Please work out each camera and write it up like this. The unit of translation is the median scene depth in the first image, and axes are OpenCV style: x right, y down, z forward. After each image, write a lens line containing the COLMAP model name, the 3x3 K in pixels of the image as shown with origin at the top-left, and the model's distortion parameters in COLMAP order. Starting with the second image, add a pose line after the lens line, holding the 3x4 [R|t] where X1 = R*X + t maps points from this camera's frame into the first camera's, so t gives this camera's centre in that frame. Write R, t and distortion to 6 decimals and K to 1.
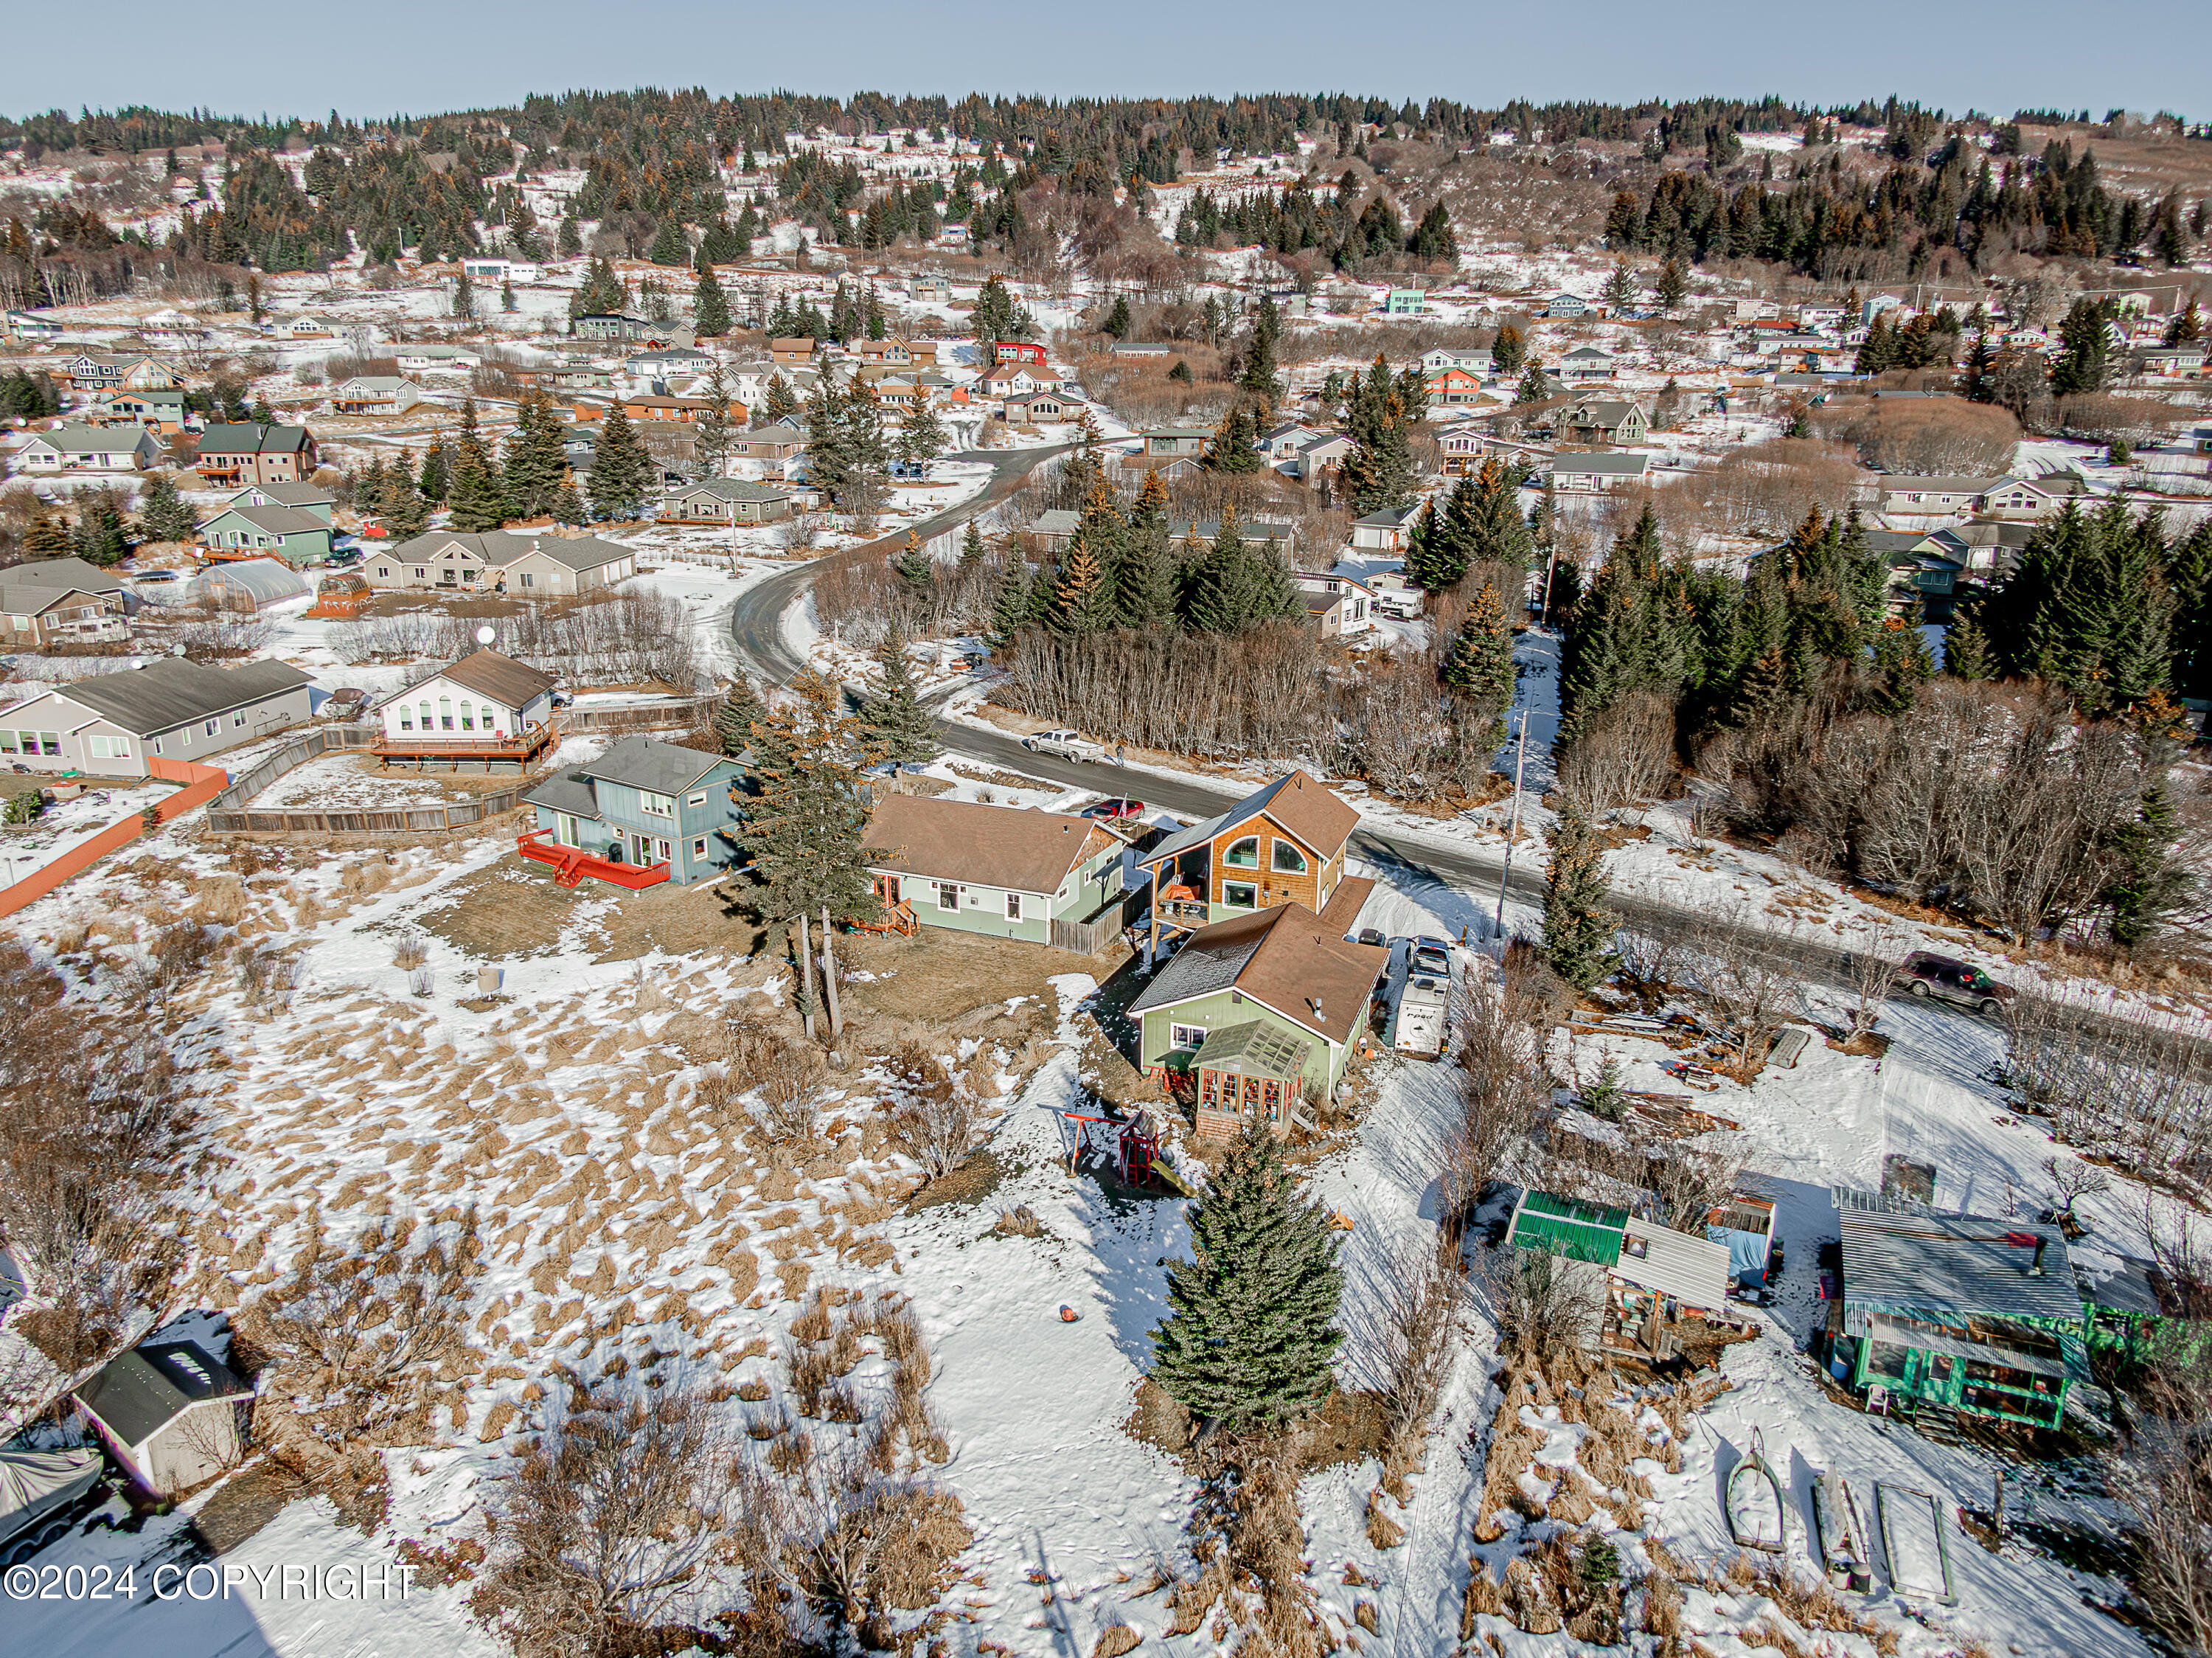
lens RADIAL K [[1605.6, 0, 1099.7], [0, 1605.6, 822.8], [0, 0, 1]] dist [0.010255, -0.019001]
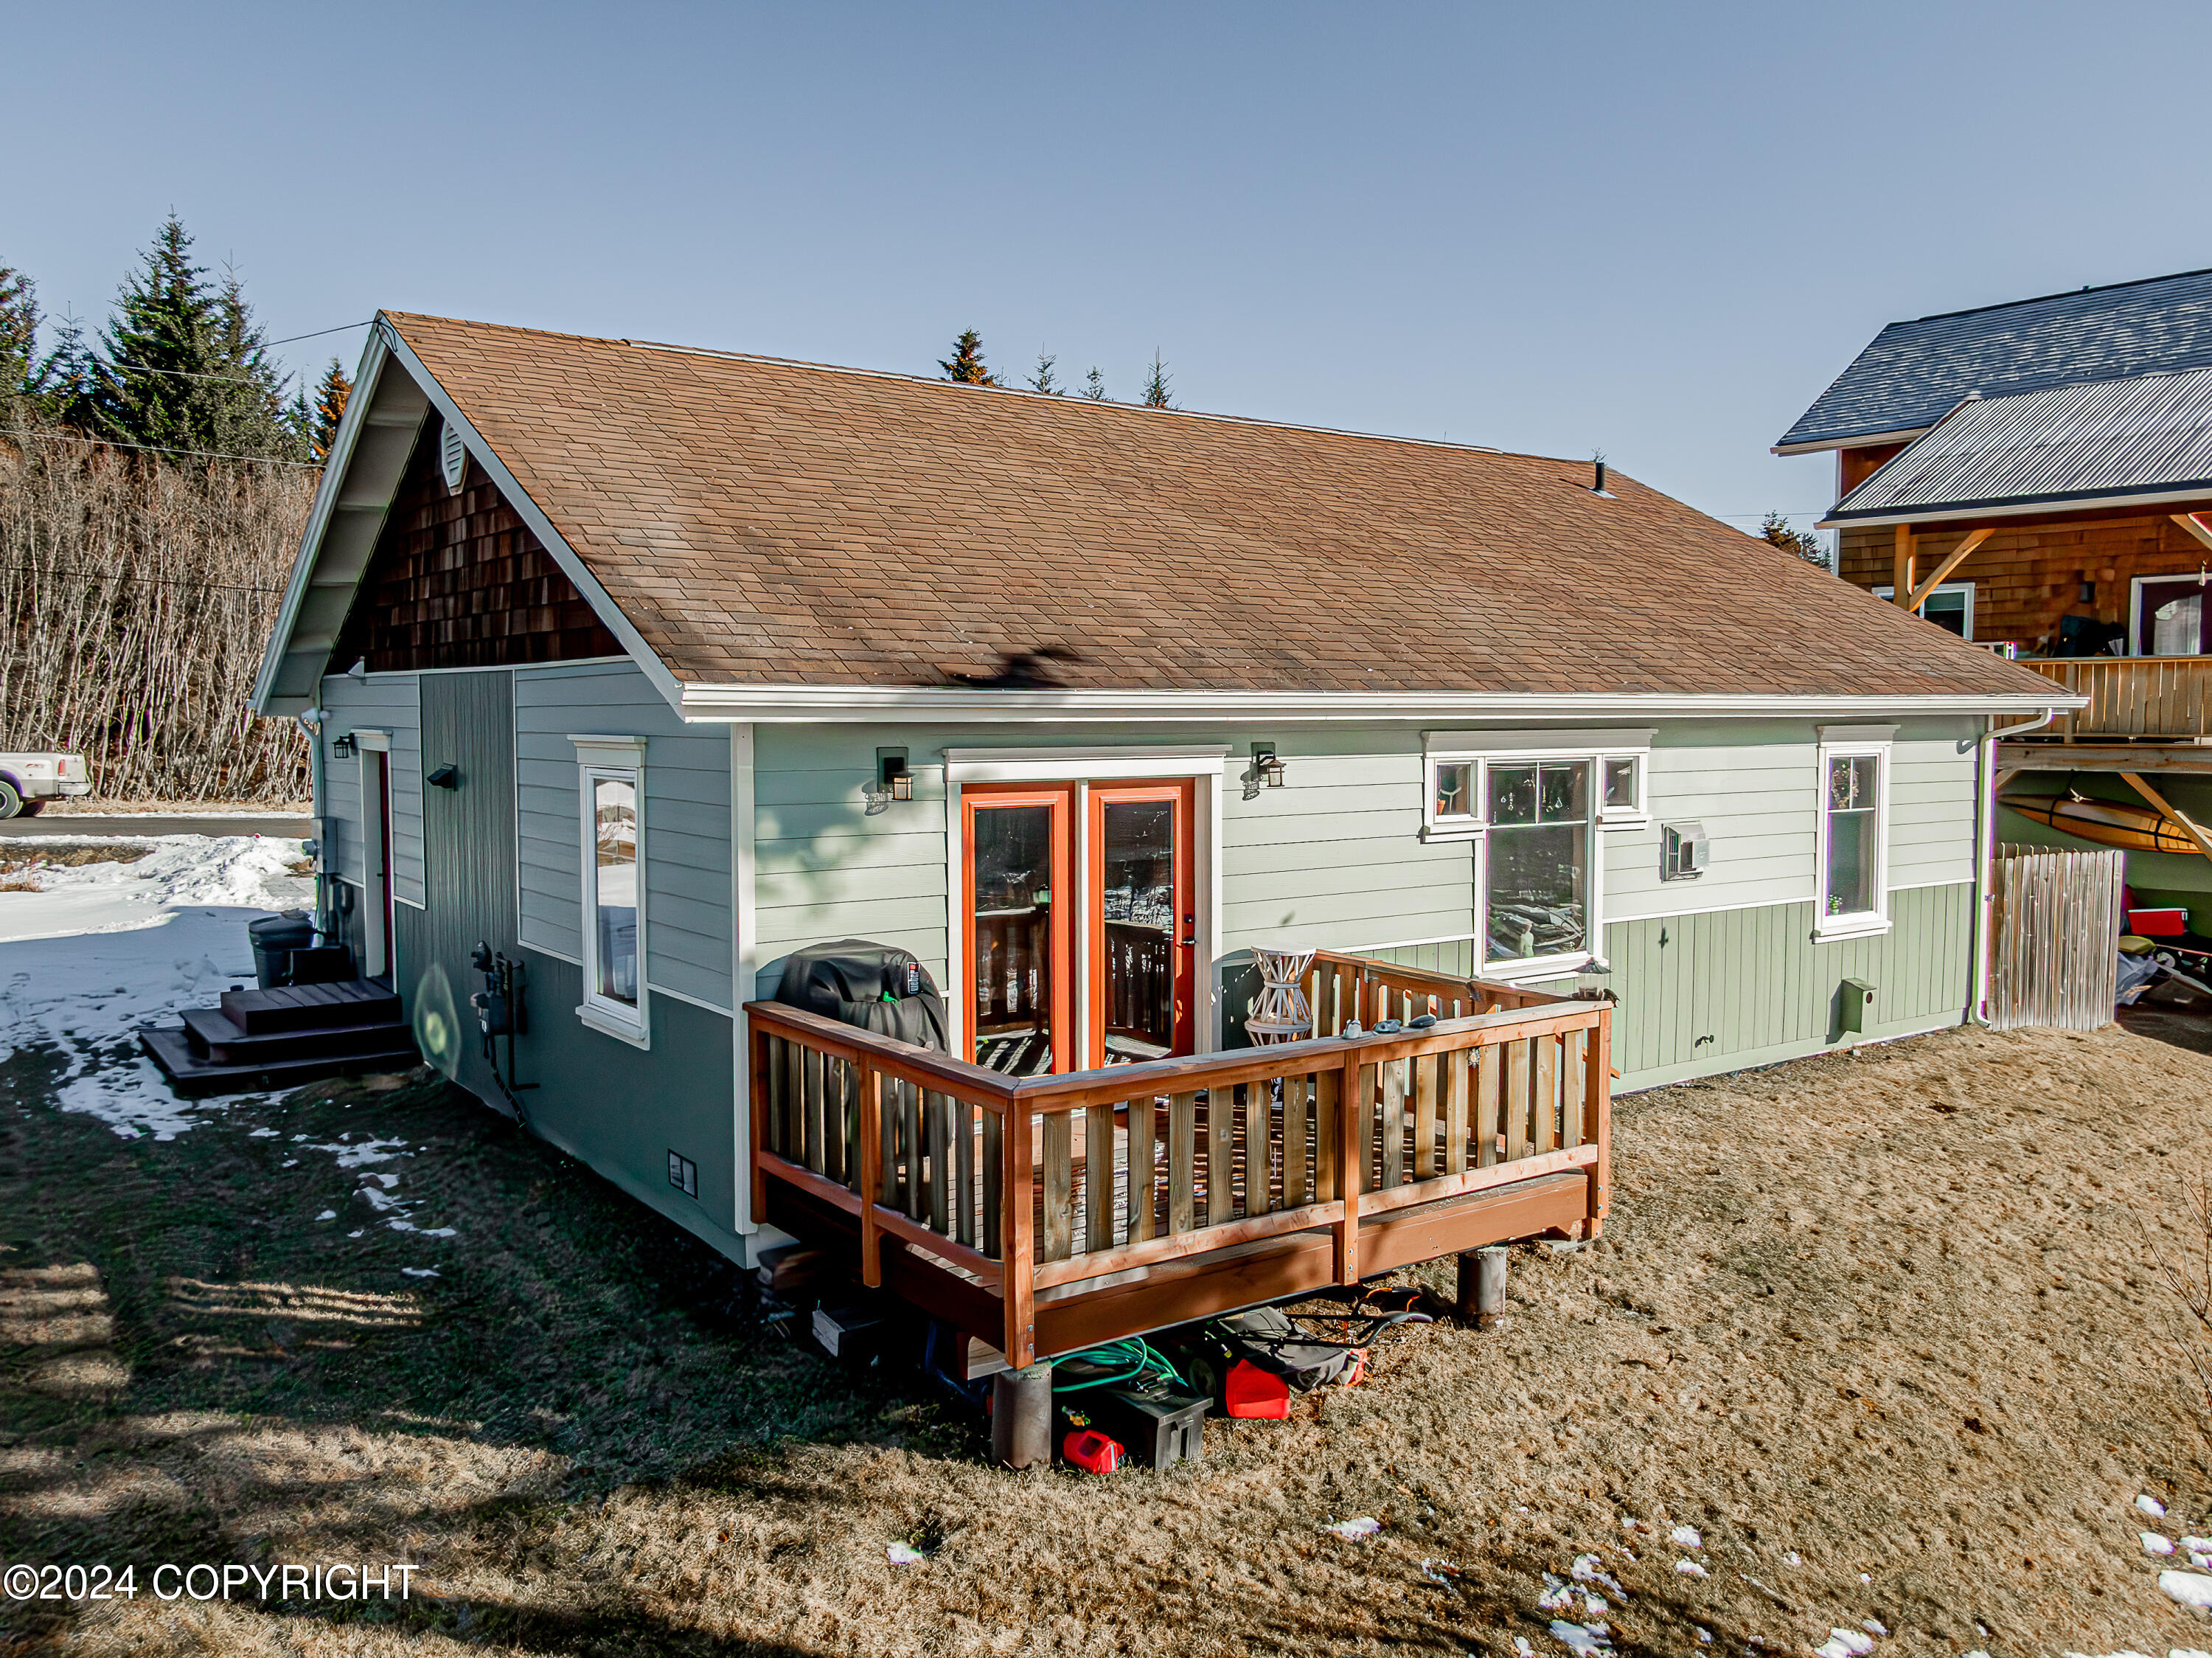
lens RADIAL K [[1752.5, 0, 1105.4], [0, 1752.5, 832.1], [0, 0, 1]] dist [0.016236, -0.000231]
pose [[0.511368, -0.068216, 0.856650, -0.236824], [0.249313, 0.965749, -0.071921, 0.045245], [-0.822402, 0.250352, 0.510860, 0.952524]]
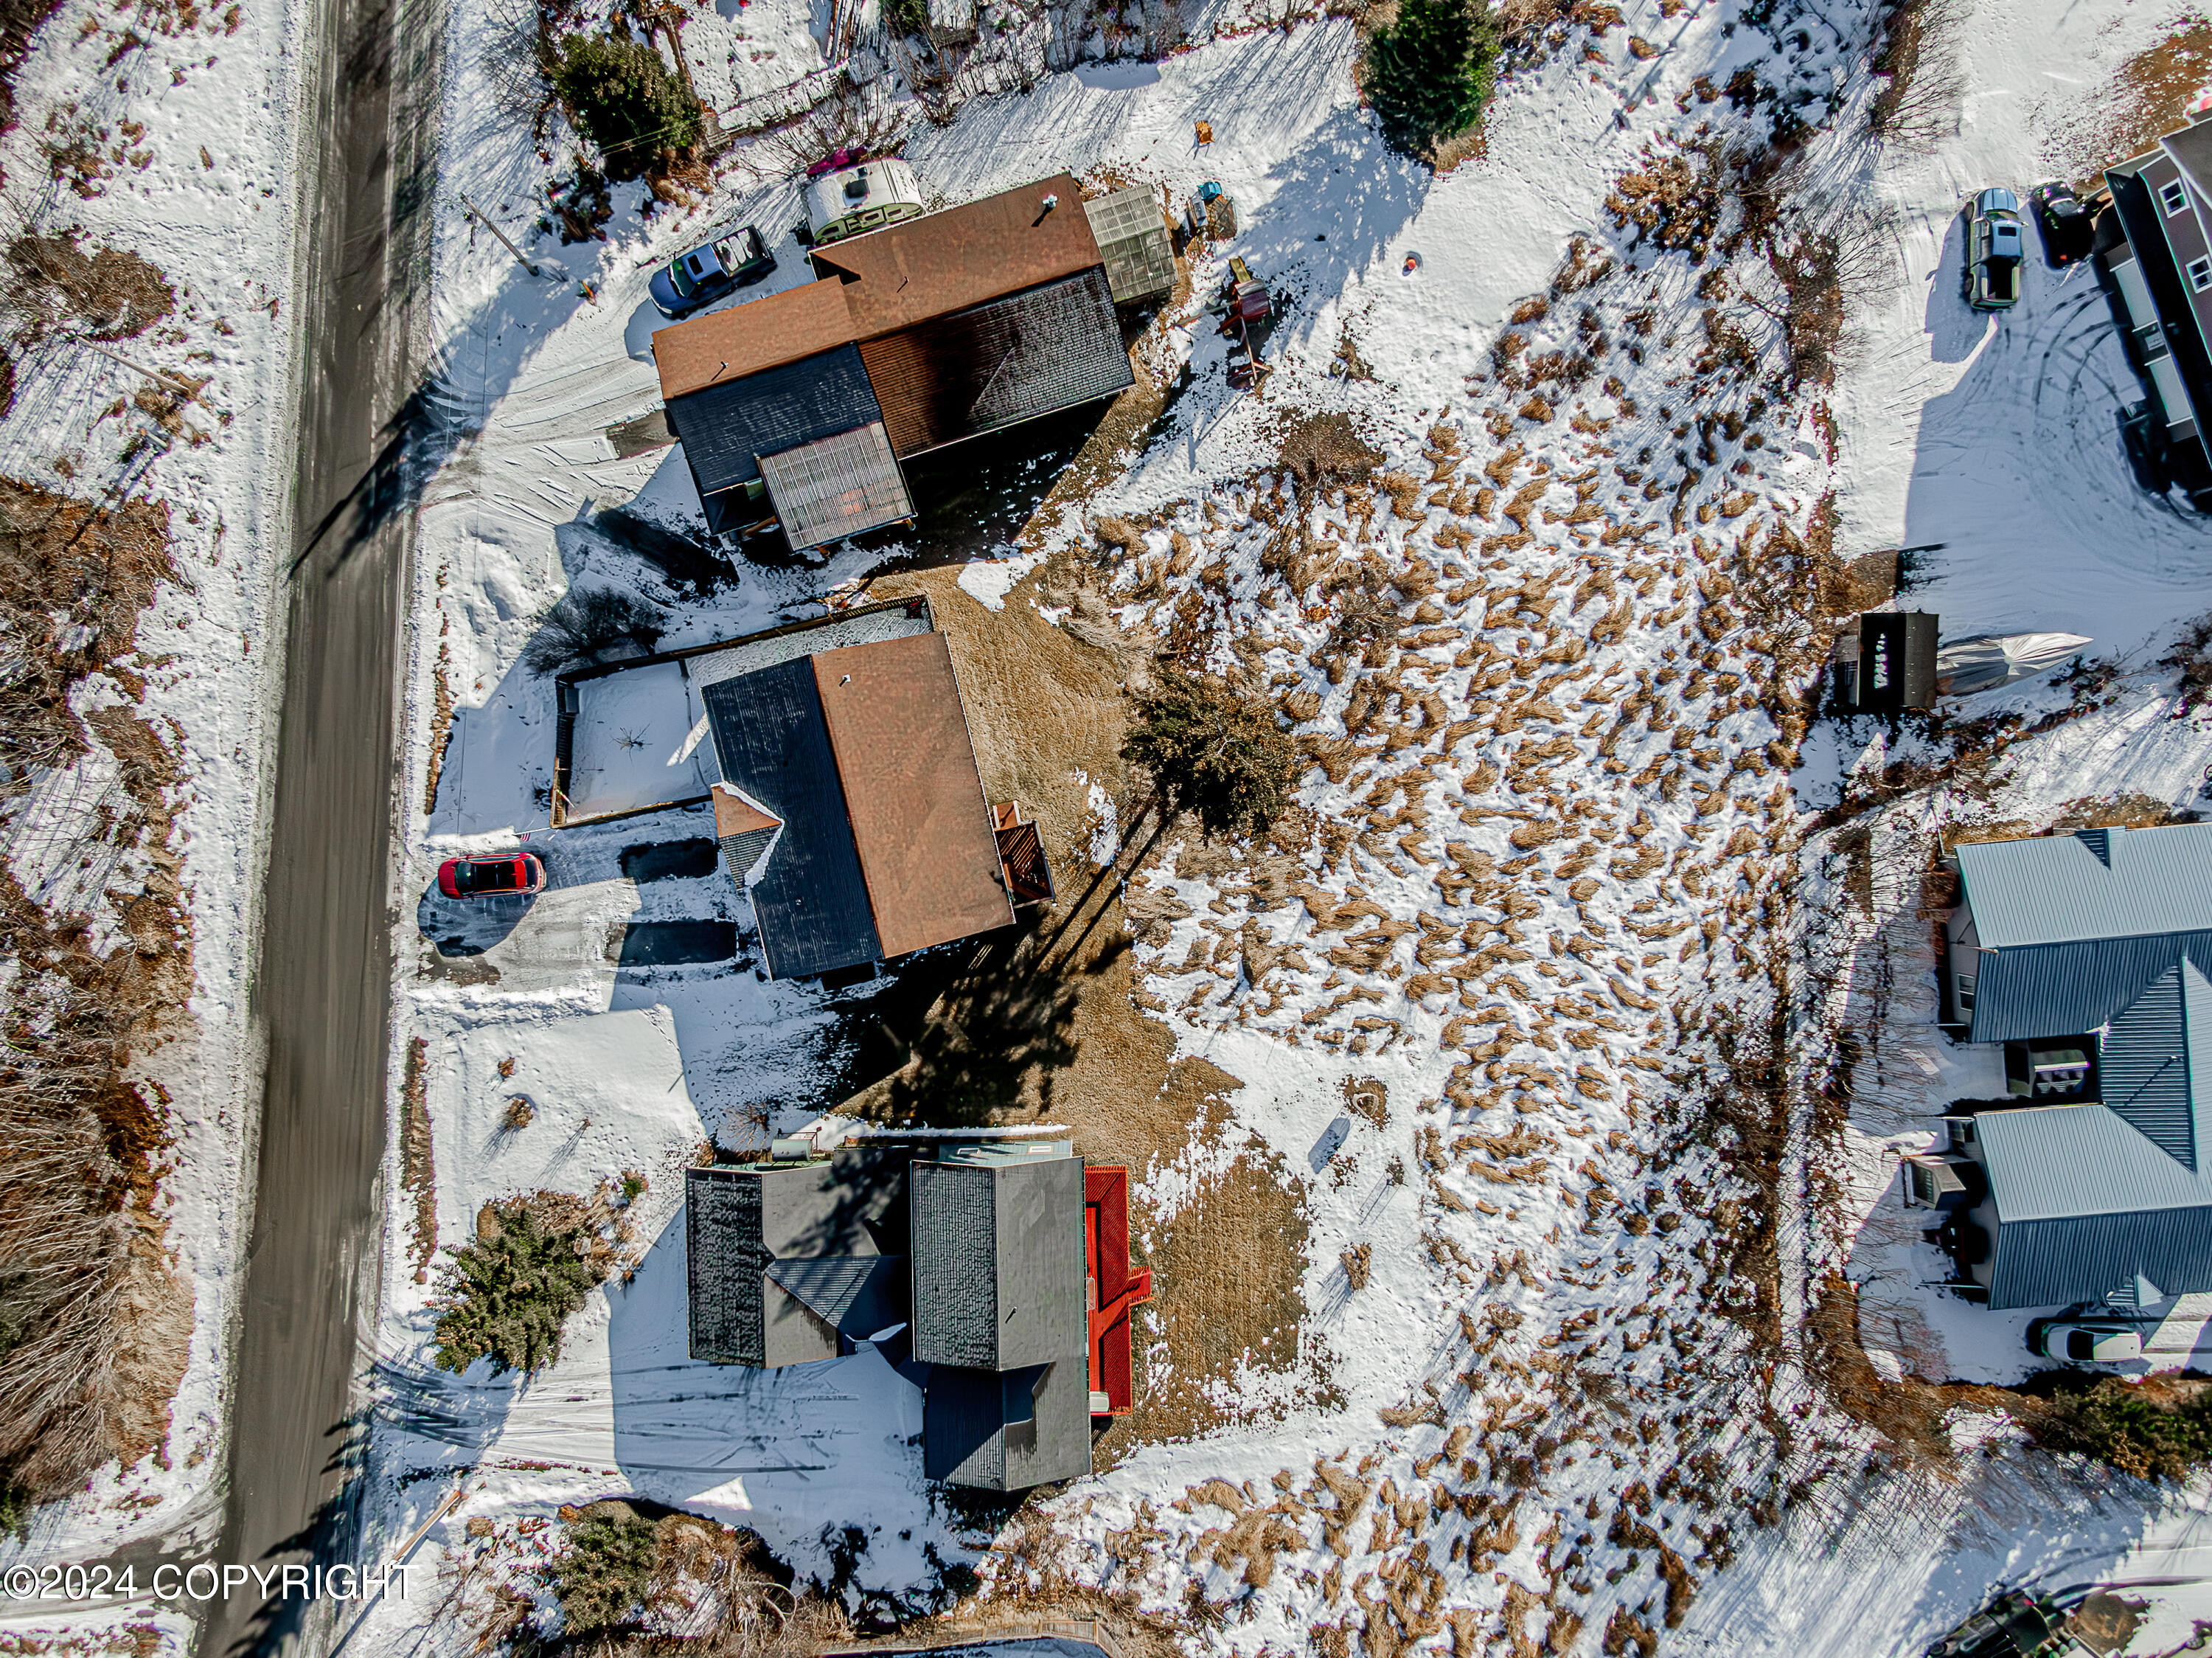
lens RADIAL K [[1605.6, 0, 1107.1], [0, 1605.6, 833.7], [0, 0, 1]] dist [0.010255, -0.019001]
pose [[-0.603977, -0.796423, -0.030362, -0.134185], [0.216162, -0.200359, 0.955578, -0.733598], [-0.767128, 0.570584, 0.293169, 0.717792]]
